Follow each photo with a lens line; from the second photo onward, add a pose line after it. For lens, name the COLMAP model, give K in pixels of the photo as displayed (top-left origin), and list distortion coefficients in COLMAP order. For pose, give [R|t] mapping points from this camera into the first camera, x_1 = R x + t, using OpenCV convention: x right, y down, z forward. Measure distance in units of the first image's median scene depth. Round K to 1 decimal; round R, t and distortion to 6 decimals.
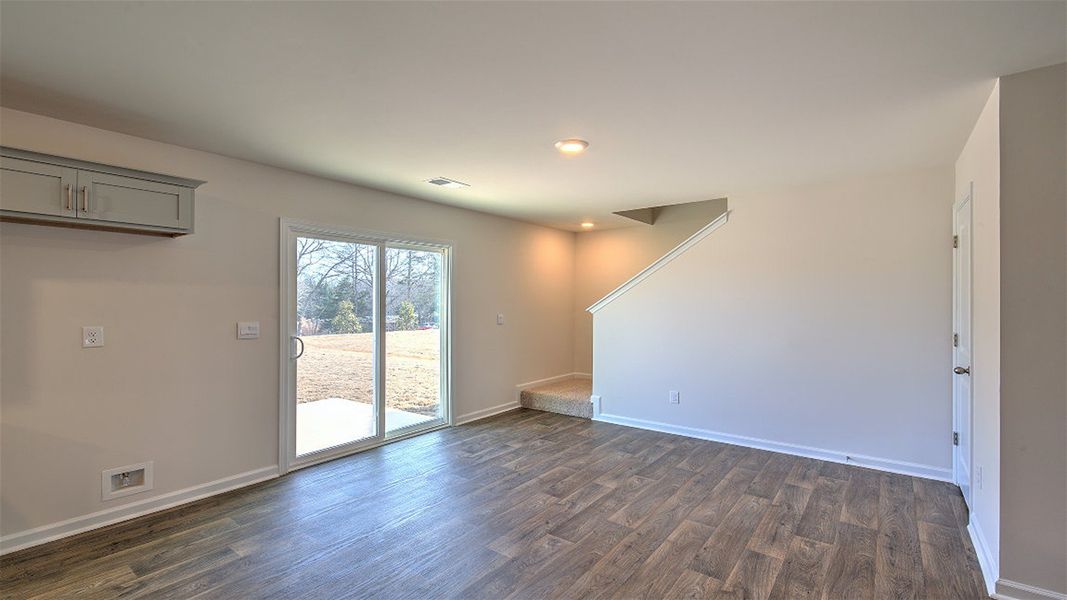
lens RADIAL K [[465.8, 0, 537.6], [0, 465.8, 300.8], [0, 0, 1]] dist [0.000041, -0.000276]
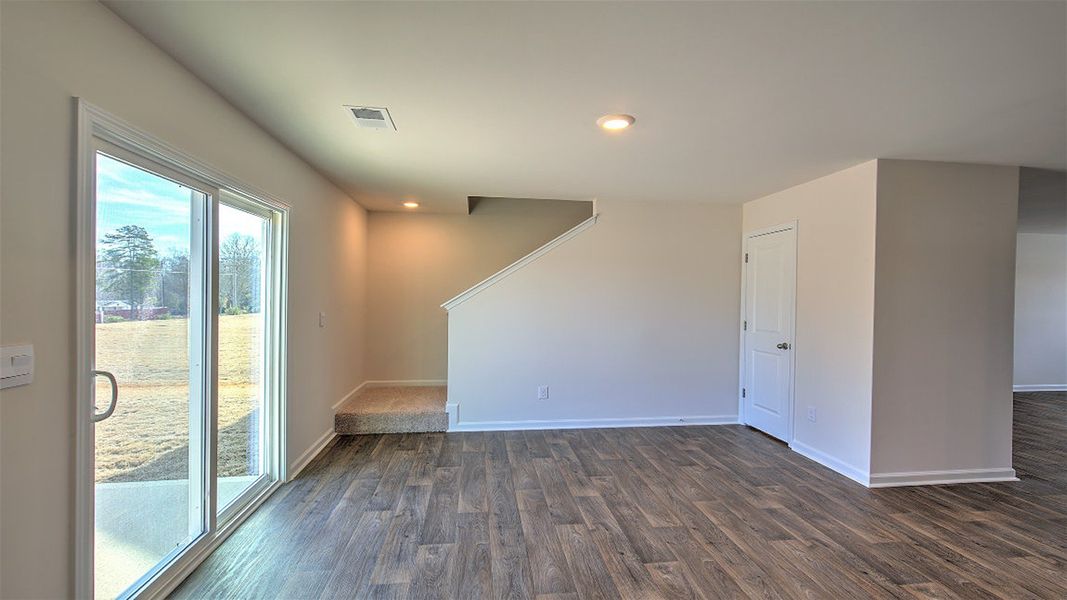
lens RADIAL K [[465.8, 0, 537.6], [0, 465.8, 300.8], [0, 0, 1]] dist [0.000041, -0.000276]
pose [[0.713989, 0.000950, 0.700156, -0.455484], [-0.011499, 0.999880, 0.010369, -0.000812], [-0.700062, -0.015455, 0.713914, 0.324507]]
